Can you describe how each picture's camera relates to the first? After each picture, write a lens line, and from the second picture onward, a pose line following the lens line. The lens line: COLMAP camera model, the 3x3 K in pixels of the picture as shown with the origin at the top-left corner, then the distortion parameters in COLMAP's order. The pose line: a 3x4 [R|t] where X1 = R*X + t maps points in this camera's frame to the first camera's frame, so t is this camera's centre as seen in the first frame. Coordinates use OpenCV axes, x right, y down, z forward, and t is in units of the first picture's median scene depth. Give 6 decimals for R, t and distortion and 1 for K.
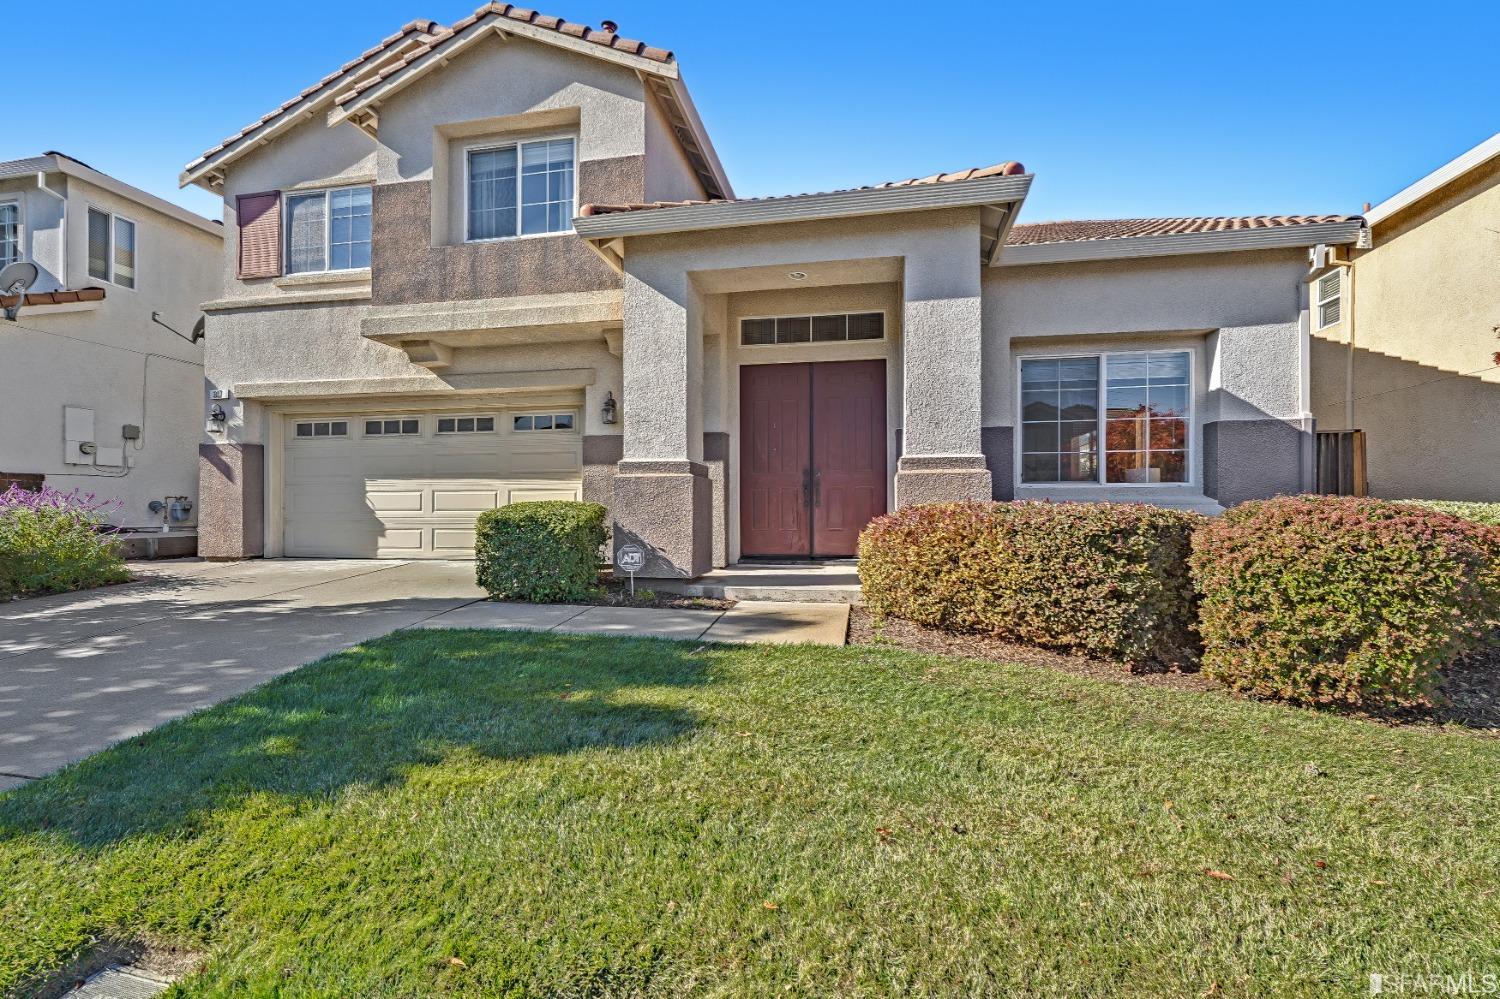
lens RADIAL K [[610.9, 0, 750.0], [0, 610.9, 499.5], [0, 0, 1]] dist [-0.000200, -0.000011]
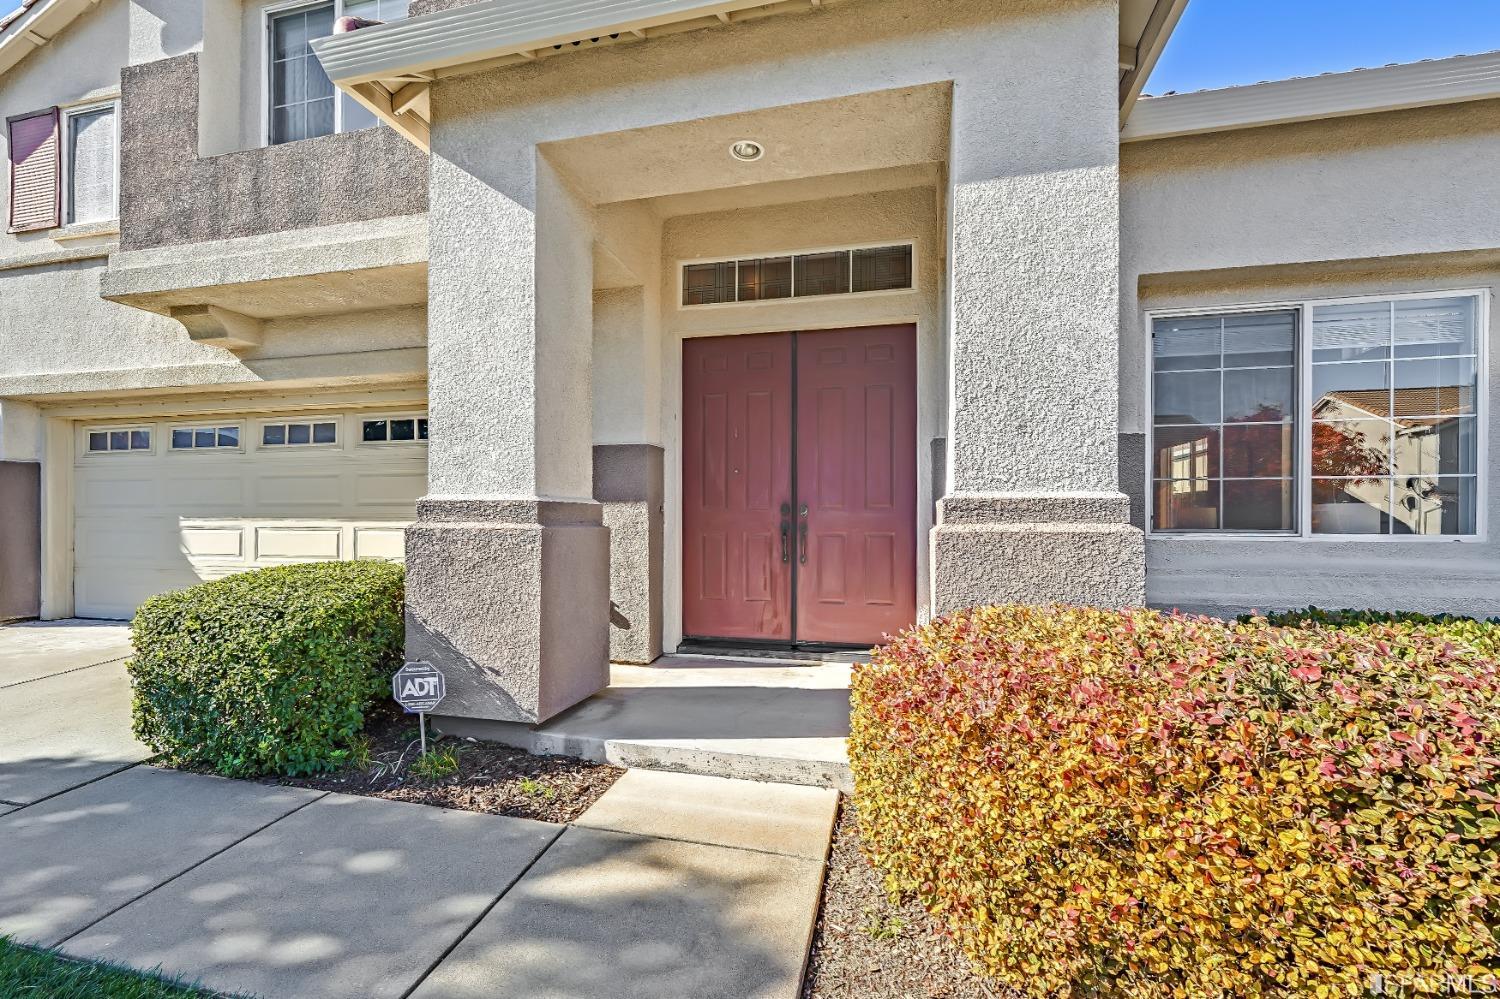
lens RADIAL K [[623.7, 0, 746.5], [0, 623.7, 513.2], [0, 0, 1]] dist [-0.001855, -0.000008]
pose [[0.998766, 0.003000, -0.049580, 0.092294], [-0.002767, 0.999985, 0.004750, -0.046492], [0.049594, -0.004607, 0.998759, 0.399139]]
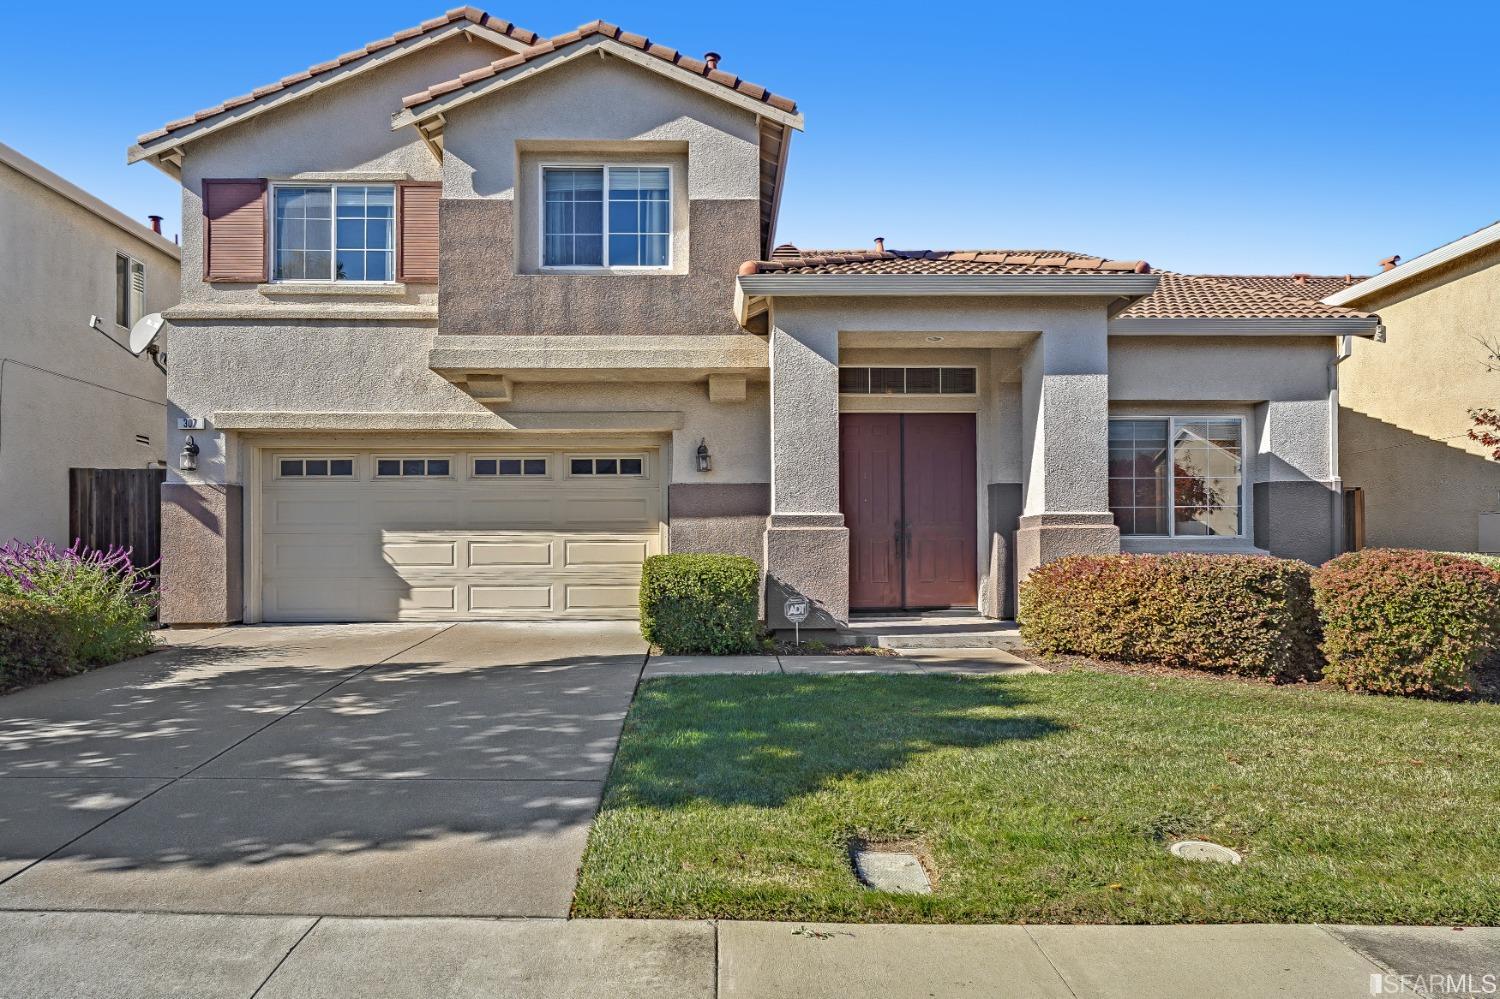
lens RADIAL K [[812.0, 0, 745.8], [0, 812.0, 543.5], [0, 0, 1]] dist [0.002657, -0.000483]
pose [[0.979226, -0.000659, 0.202769, -0.459149], [0.001898, 0.999981, -0.005913, -0.005742], [-0.202761, 0.006175, 0.979209, -0.264656]]
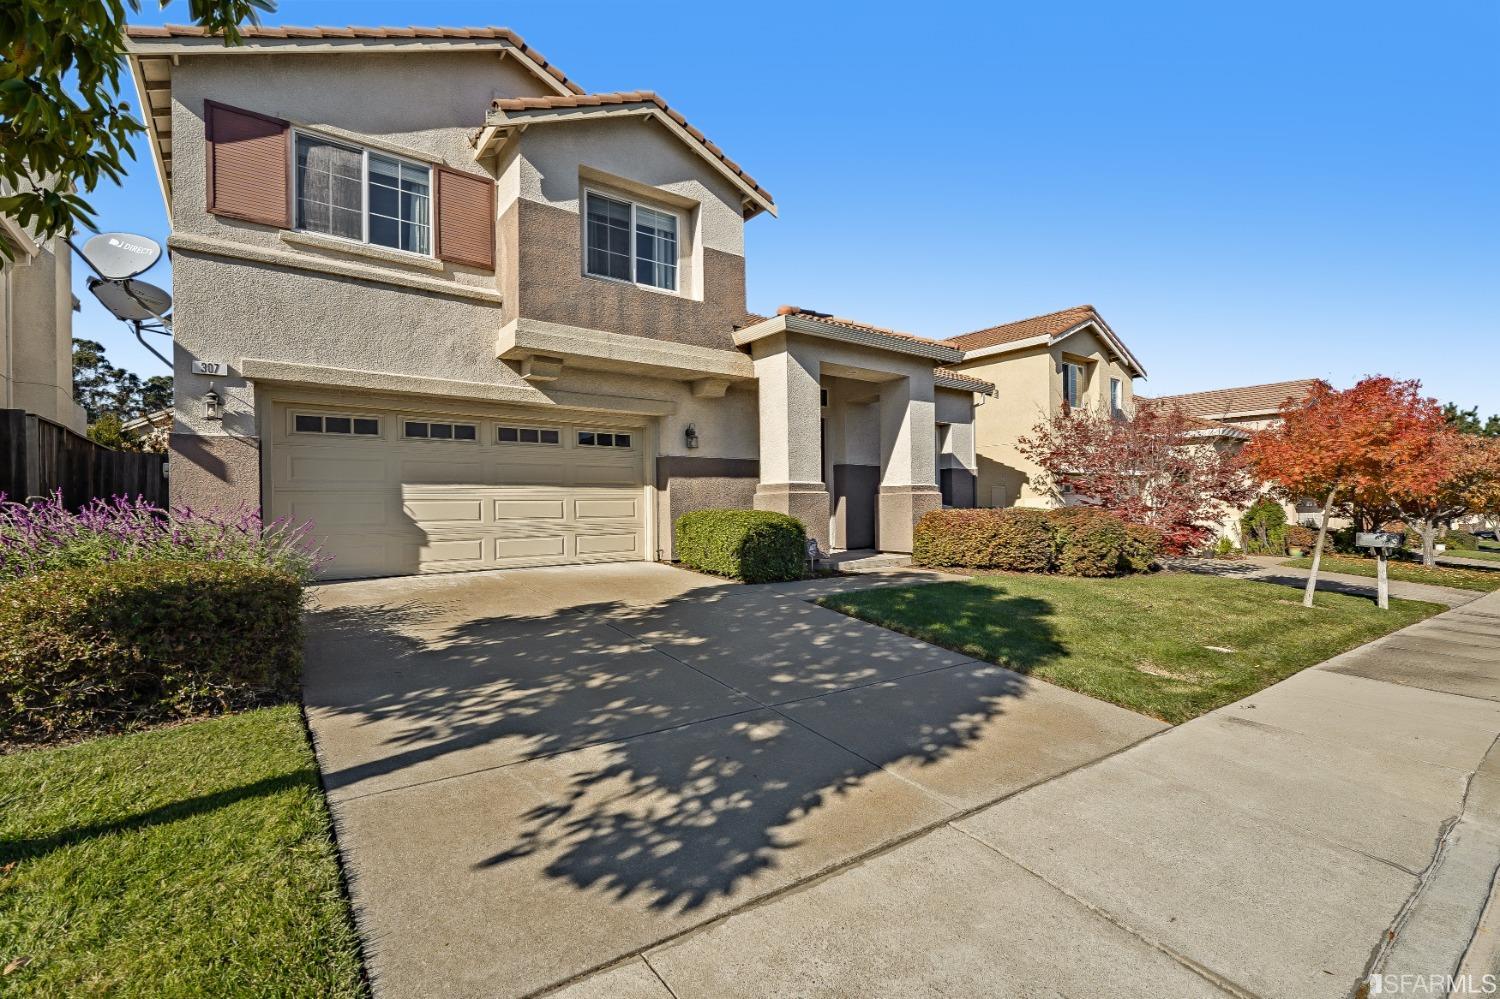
lens RADIAL K [[606.2, 0, 700.7], [0, 606.2, 501.8], [0, 0, 1]] dist [-0.000342, -0.000061]
pose [[0.730221, 0.001005, 0.683210, -1.178008], [0.000008, 0.999999, -0.001480, -0.011722], [-0.683211, 0.001087, 0.730221, 0.073121]]
